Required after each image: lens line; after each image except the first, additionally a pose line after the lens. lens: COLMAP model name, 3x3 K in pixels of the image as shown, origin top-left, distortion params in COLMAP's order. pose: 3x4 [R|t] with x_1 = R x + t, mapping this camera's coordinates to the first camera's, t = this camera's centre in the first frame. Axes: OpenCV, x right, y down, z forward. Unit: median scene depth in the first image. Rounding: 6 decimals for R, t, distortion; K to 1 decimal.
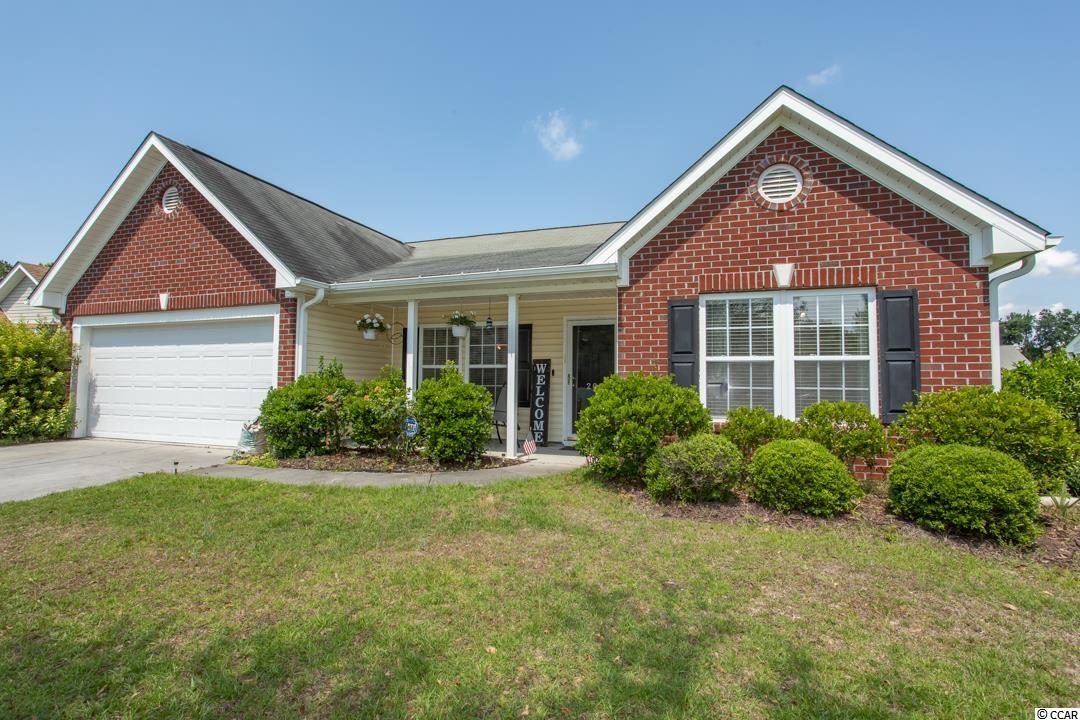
lens RADIAL K [[521.1, 0, 538.9], [0, 521.1, 360.4], [0, 0, 1]] dist [-0.036657, 0.019514]
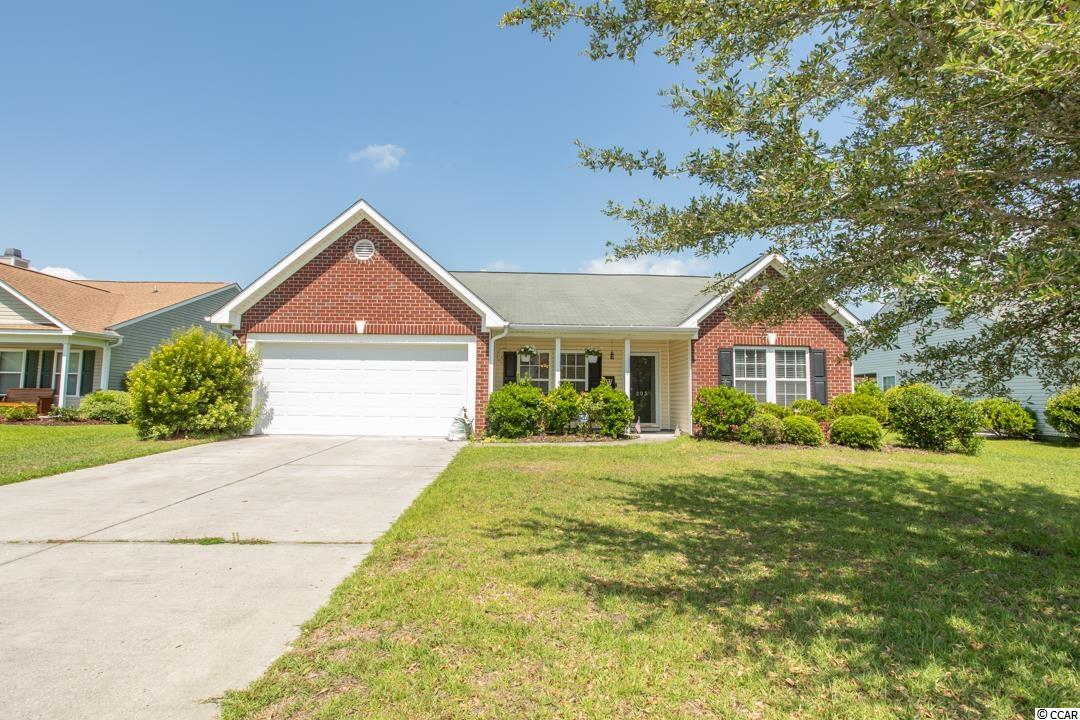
lens RADIAL K [[521.1, 0, 541.0], [0, 521.1, 362.6], [0, 0, 1]] dist [-0.036657, 0.019514]
pose [[0.925201, 0.027580, 0.378474, -1.102056], [-0.019690, 0.999501, -0.024702, -0.001096], [-0.378966, 0.015402, 0.925282, -0.536698]]
